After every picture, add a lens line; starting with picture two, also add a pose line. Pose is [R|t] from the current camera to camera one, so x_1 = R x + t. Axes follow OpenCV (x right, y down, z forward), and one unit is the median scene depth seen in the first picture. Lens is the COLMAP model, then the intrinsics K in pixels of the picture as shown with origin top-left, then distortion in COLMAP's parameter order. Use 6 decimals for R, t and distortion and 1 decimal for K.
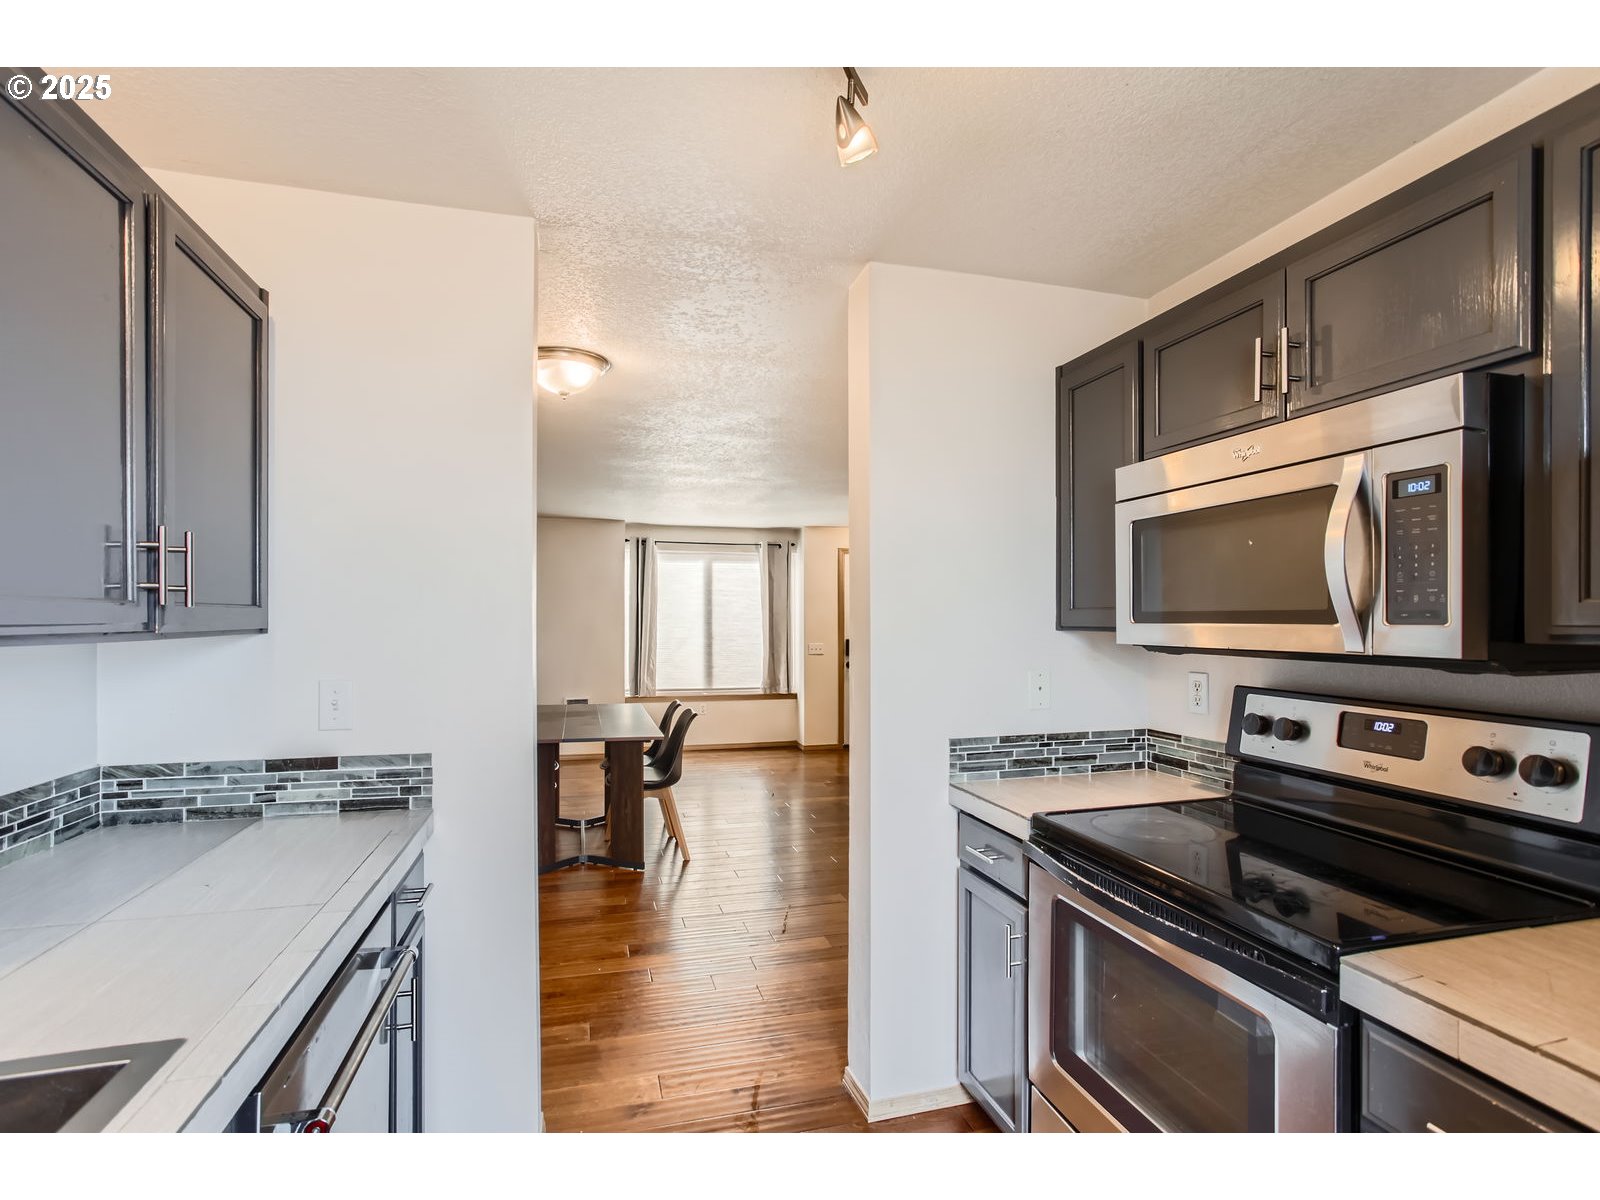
lens RADIAL K [[774.8, 0, 797.3], [0, 774.8, 616.0], [0, 0, 1]] dist [-0.015972, 0.007528]
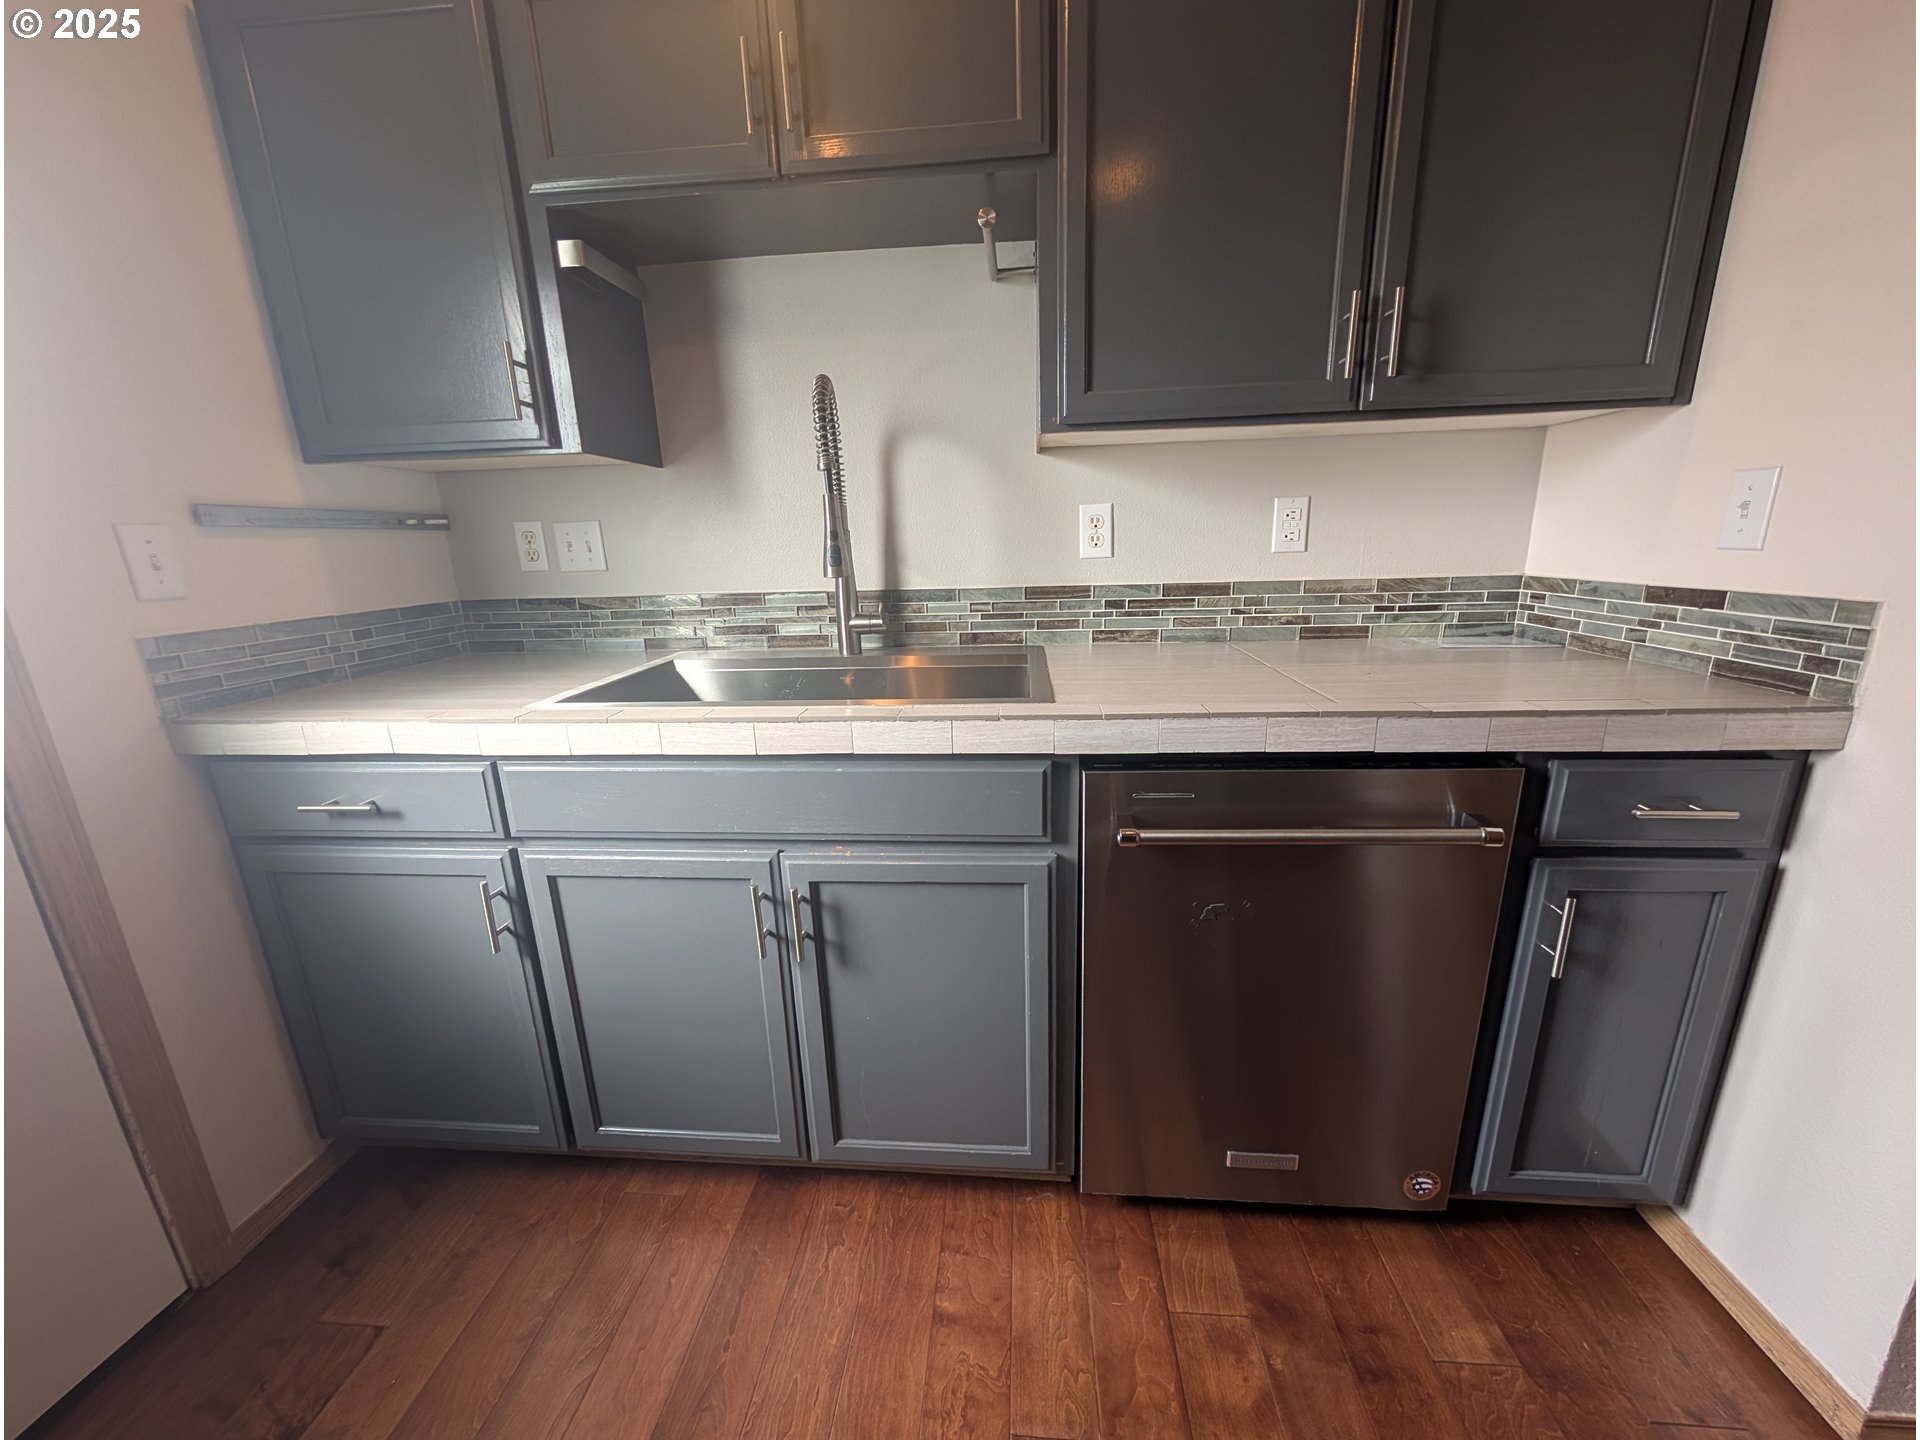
lens RADIAL K [[724.9, 0, 962.4], [0, 724.9, 727.4], [0, 0, 1]] dist [-0.001809, 0.001260]
pose [[-0.336562, 0.247857, -0.908456, 0.219875], [0.033415, 0.967274, 0.251525, 0.118568], [0.941068, 0.054297, -0.333830, 0.603378]]
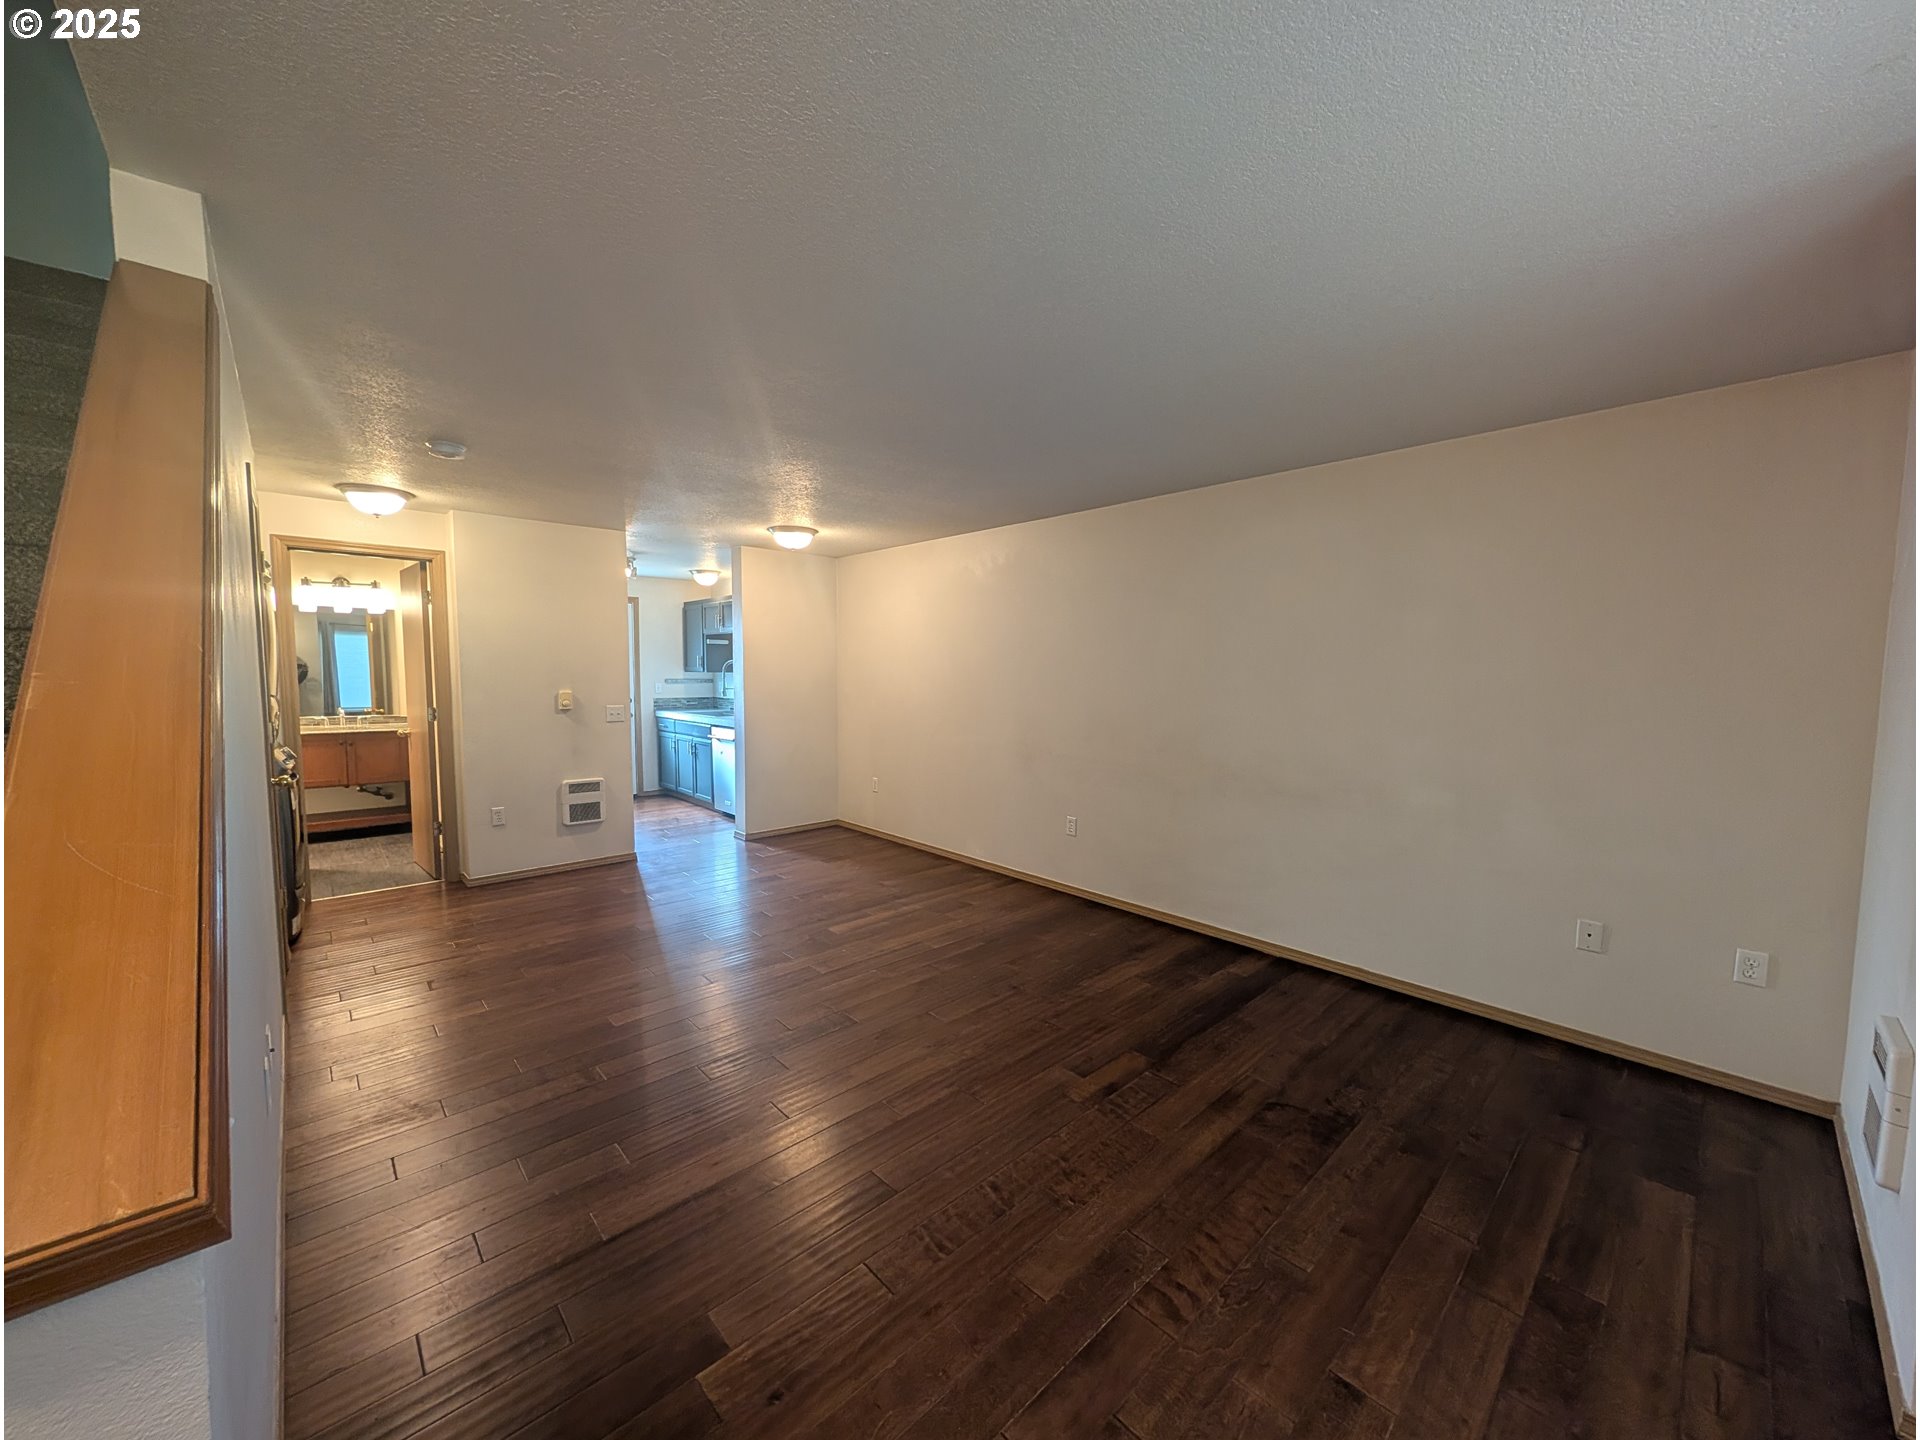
lens RADIAL K [[724.9, 0, 957.5], [0, 724.9, 719.7], [0, 0, 1]] dist [-0.001809, 0.001260]
pose [[-0.886018, 0.026813, -0.462875, 0.281680], [-0.003863, 0.997865, 0.065197, 0.012595], [0.463634, 0.059553, -0.884023, 4.494674]]
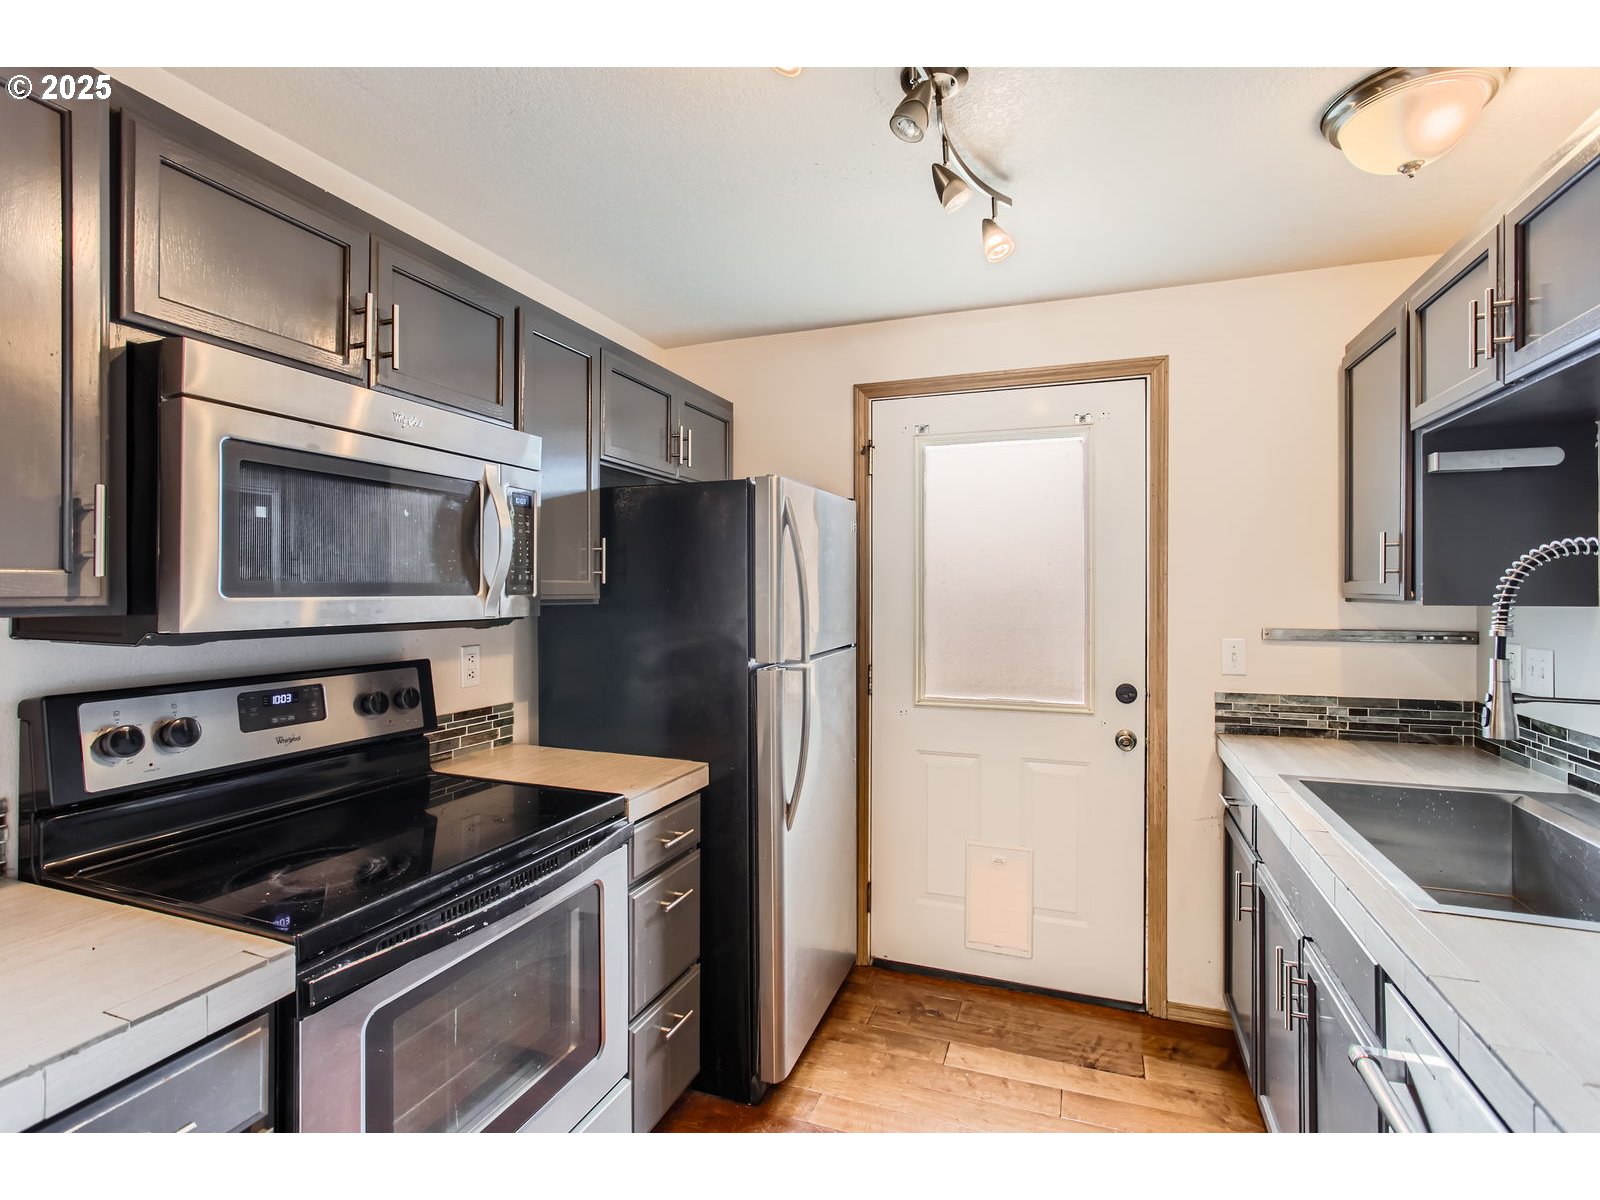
lens RADIAL K [[774.8, 0, 794.5], [0, 774.8, 592.9], [0, 0, 1]] dist [-0.015972, 0.007528]
pose [[-0.809691, -0.002444, 0.586852, -0.322371], [-0.001677, 0.999997, 0.001850, 0.002705], [-0.586855, 0.000514, -0.809692, 1.252884]]
